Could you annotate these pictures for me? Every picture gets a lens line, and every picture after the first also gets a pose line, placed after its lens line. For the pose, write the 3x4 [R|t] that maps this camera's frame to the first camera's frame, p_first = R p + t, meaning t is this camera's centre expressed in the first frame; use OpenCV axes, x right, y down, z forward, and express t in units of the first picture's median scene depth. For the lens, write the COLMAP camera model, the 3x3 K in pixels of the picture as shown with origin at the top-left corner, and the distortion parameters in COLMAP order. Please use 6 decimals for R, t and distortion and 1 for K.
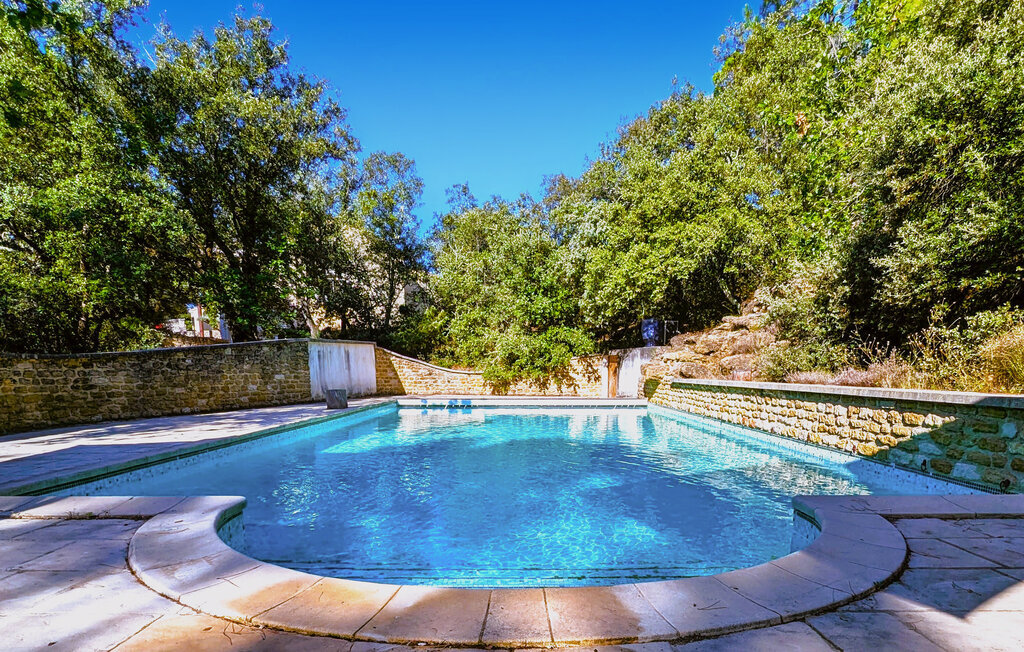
lens RADIAL K [[847.3, 0, 511.6], [0, 847.3, 327.3], [0, 0, 1]] dist [0.008633, 0.001082]
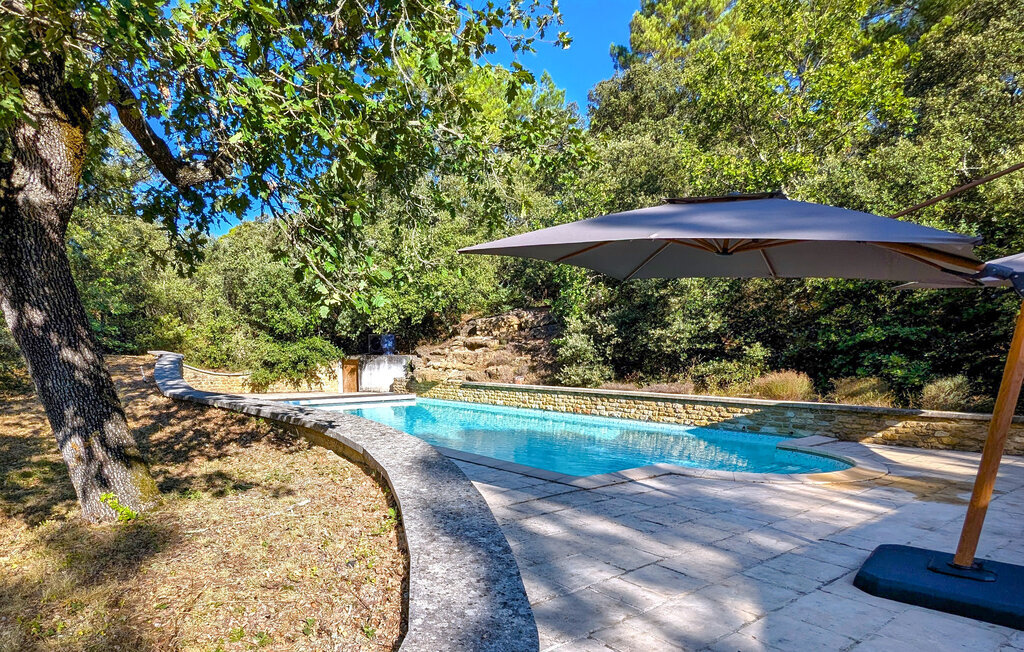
lens RADIAL K [[847.3, 0, 512.2], [0, 847.3, 325.7], [0, 0, 1]] dist [0.008633, 0.001082]
pose [[0.664692, 0.012010, 0.747021, -1.414628], [-0.048343, 0.998467, 0.026962, -0.135995], [-0.745552, -0.054034, 0.664254, -0.118526]]
